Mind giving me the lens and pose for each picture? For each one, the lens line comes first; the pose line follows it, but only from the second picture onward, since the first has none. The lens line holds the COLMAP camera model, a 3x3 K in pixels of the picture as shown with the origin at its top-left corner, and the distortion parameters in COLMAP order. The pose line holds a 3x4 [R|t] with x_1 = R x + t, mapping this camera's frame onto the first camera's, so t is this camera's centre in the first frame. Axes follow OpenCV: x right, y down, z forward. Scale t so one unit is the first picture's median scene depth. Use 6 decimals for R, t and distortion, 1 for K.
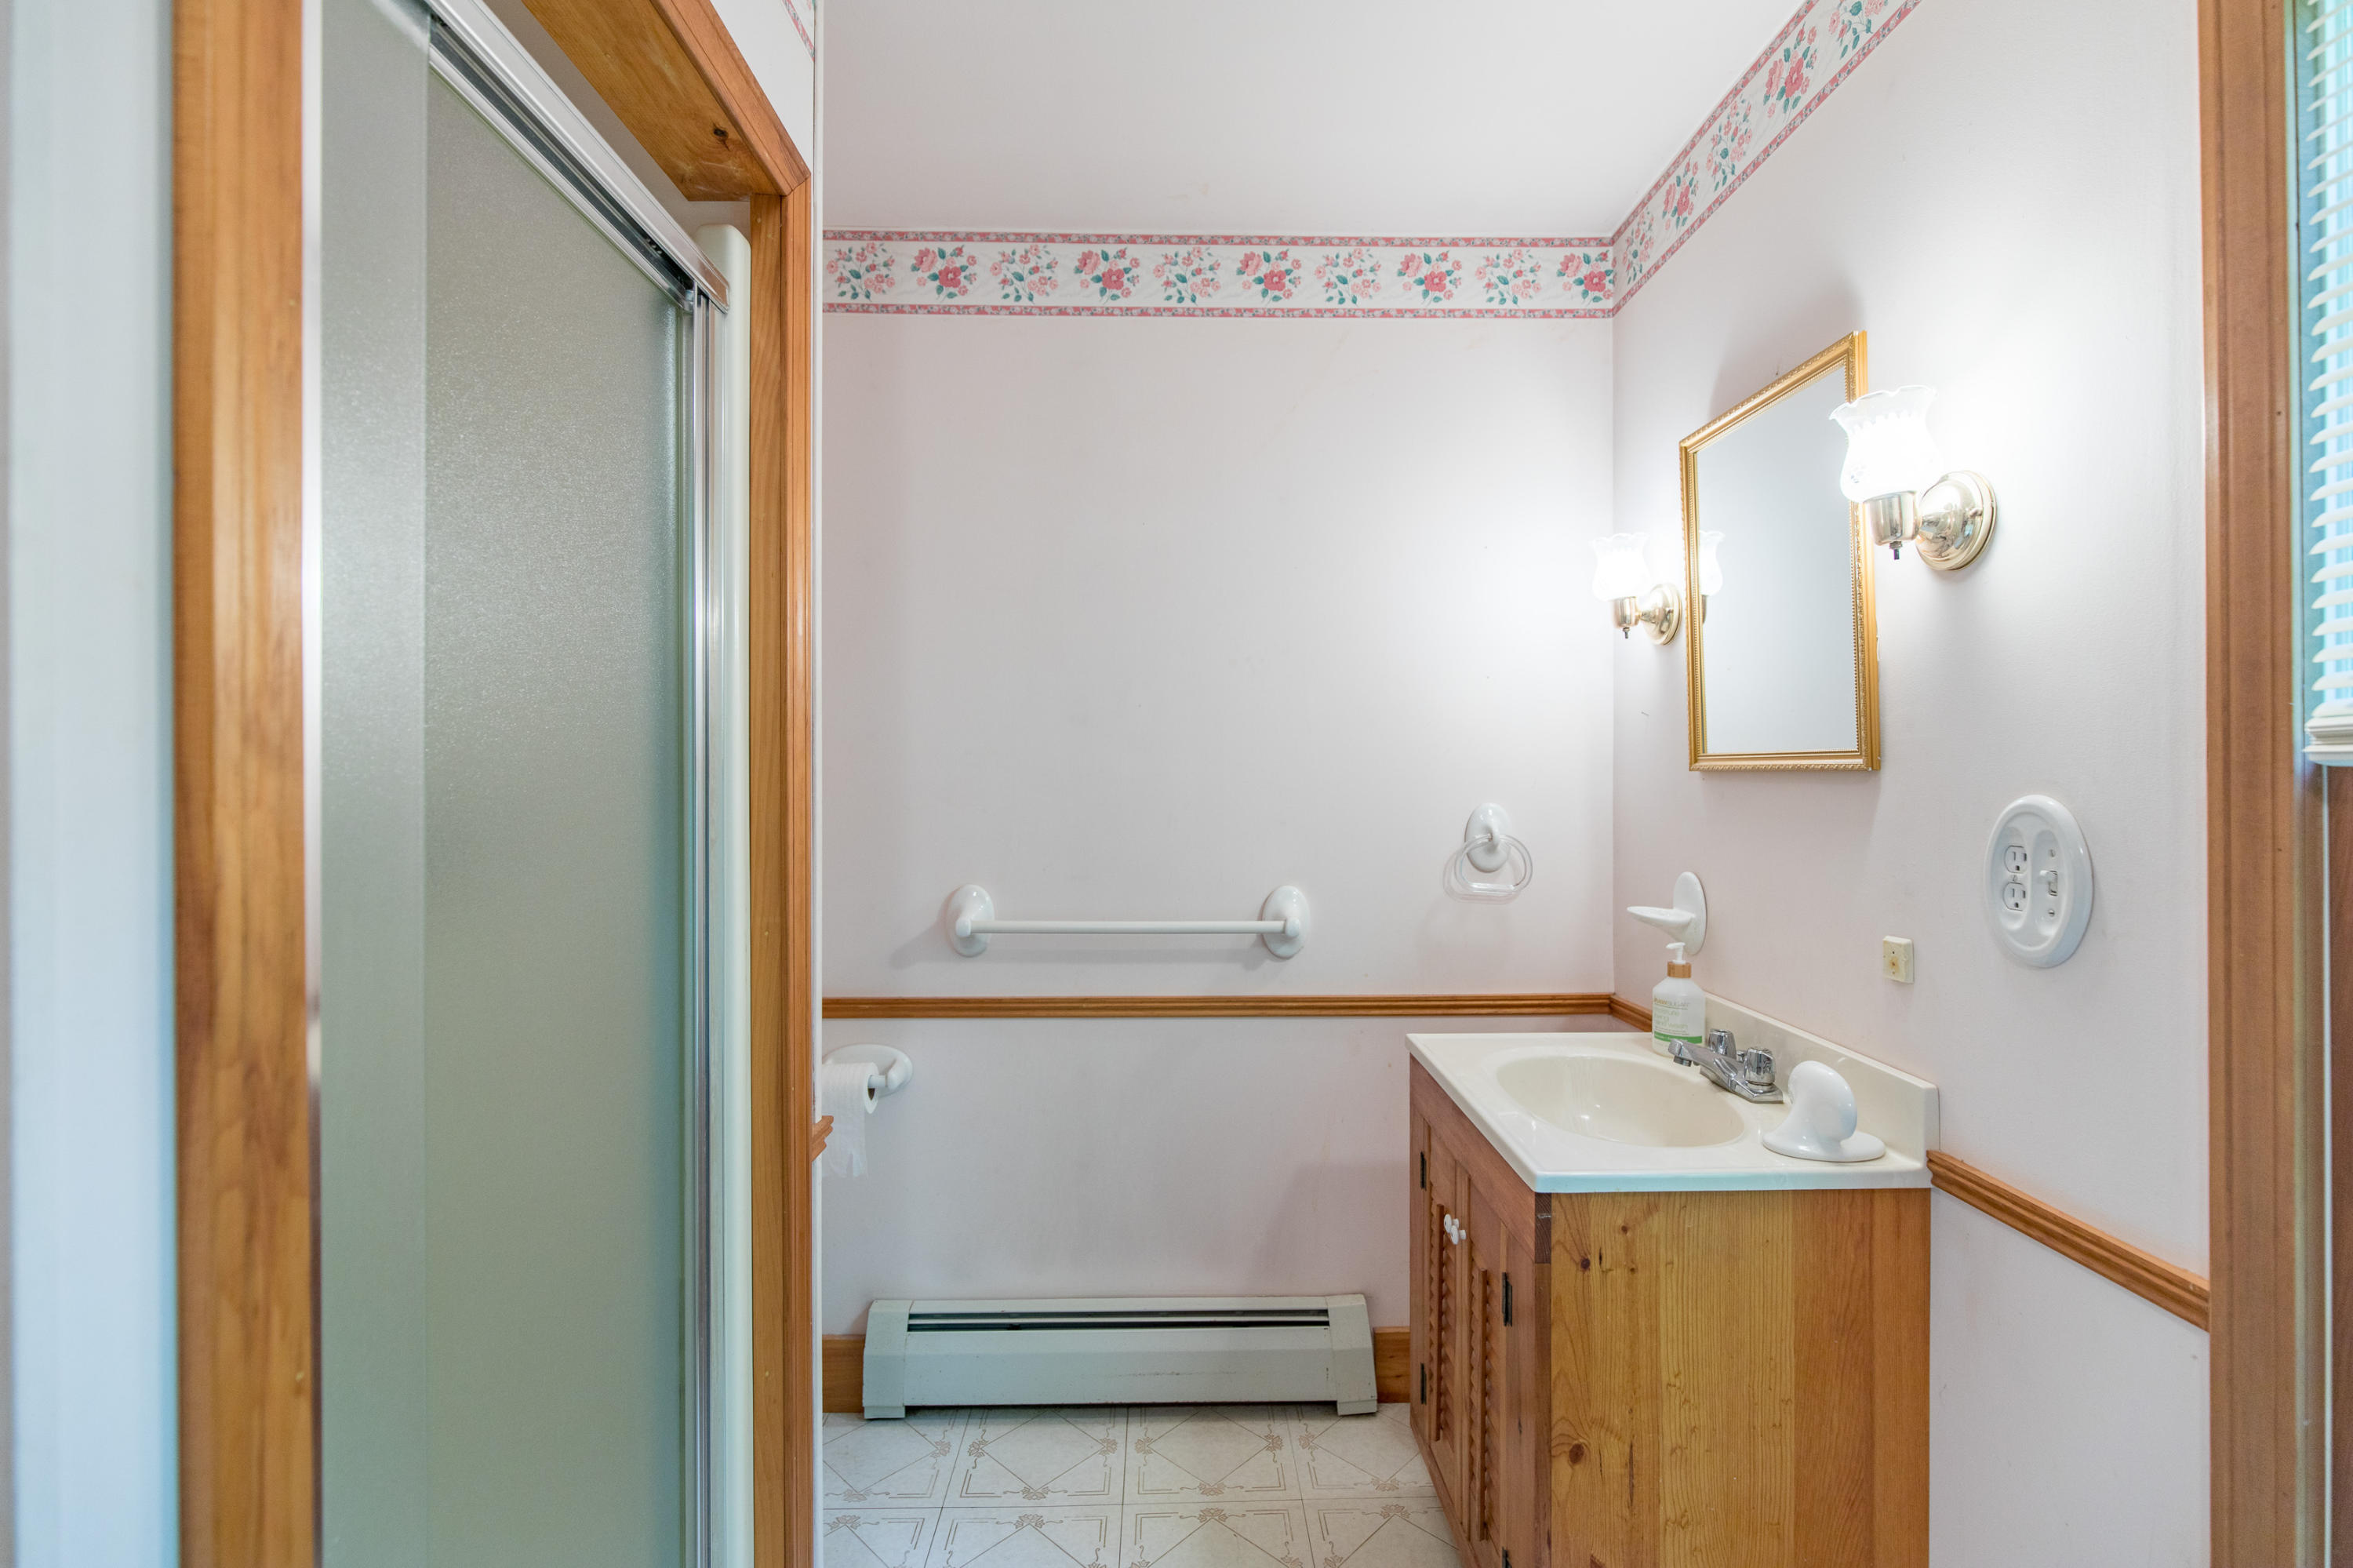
lens RADIAL K [[1066.8, 0, 1189.7], [0, 1066.8, 774.6], [0, 0, 1]] dist [0.000734, 0.000443]
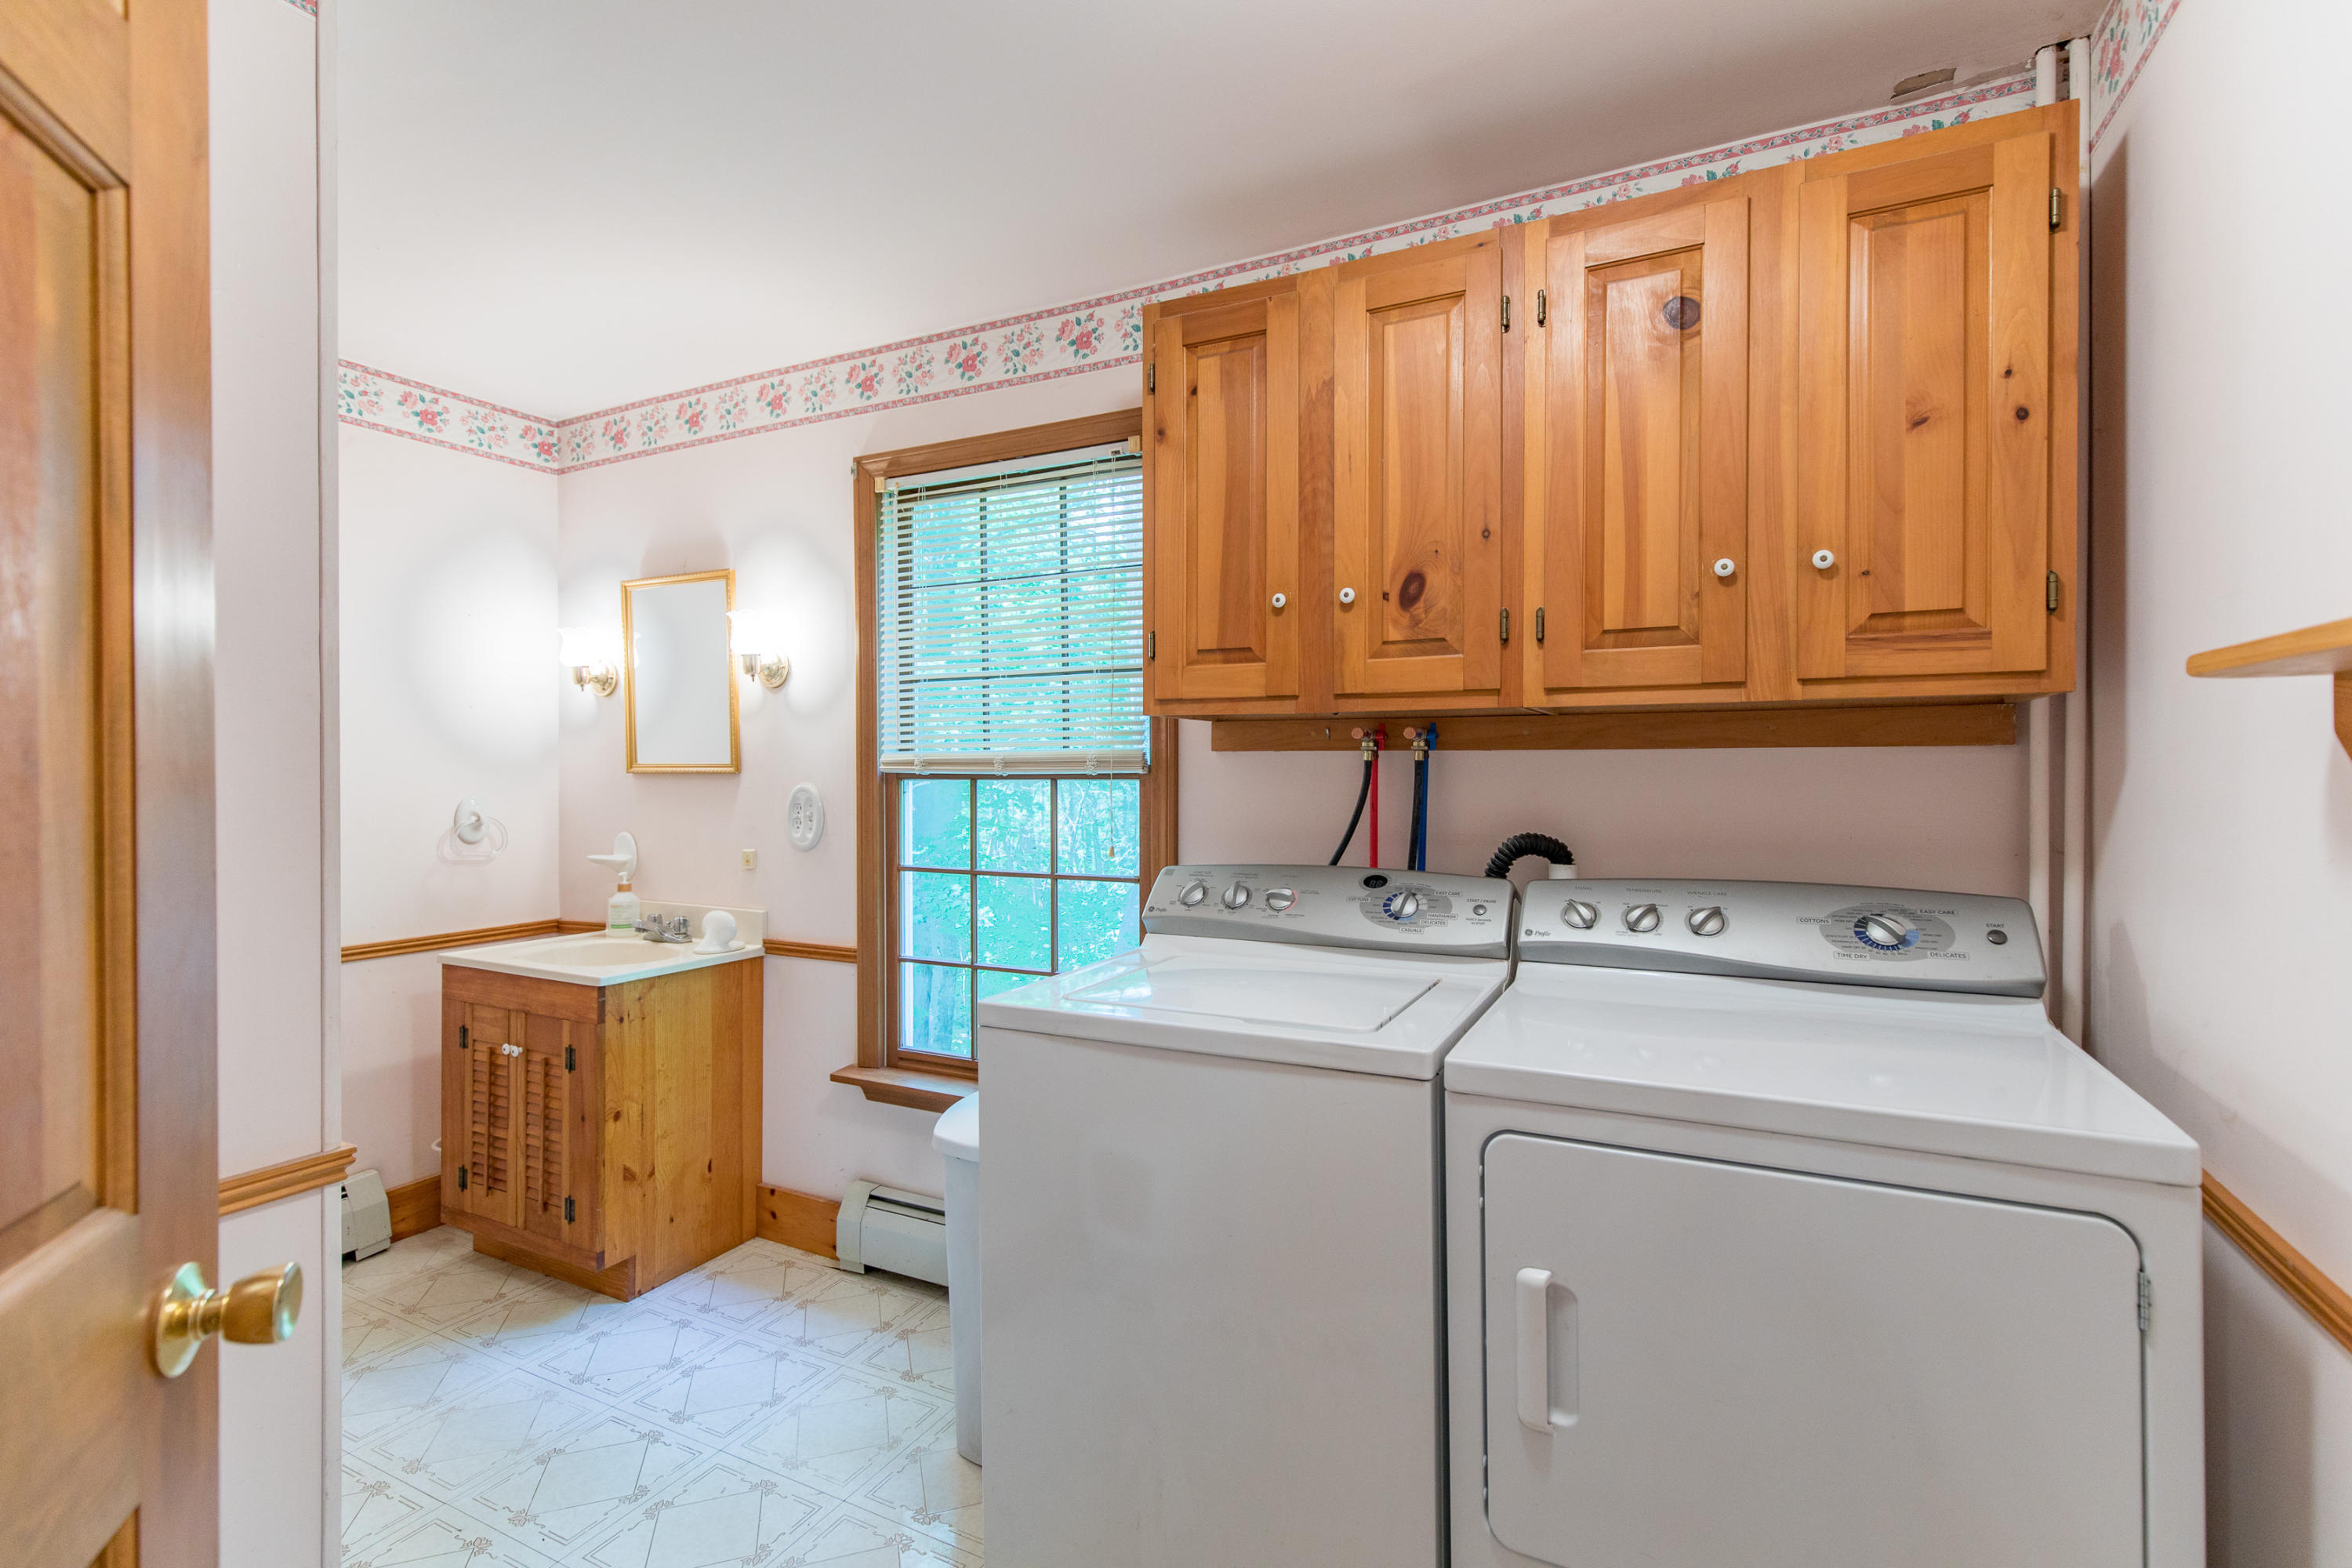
lens RADIAL K [[1066.3, 0, 1186.8], [0, 1066.3, 777.9], [0, 0, 1]] dist [0.000734, 0.000443]
pose [[0.479141, -0.002236, 0.877735, -0.798837], [0.000280, 0.999997, 0.002394, 0.000332], [-0.877738, -0.000901, 0.479140, -0.810473]]
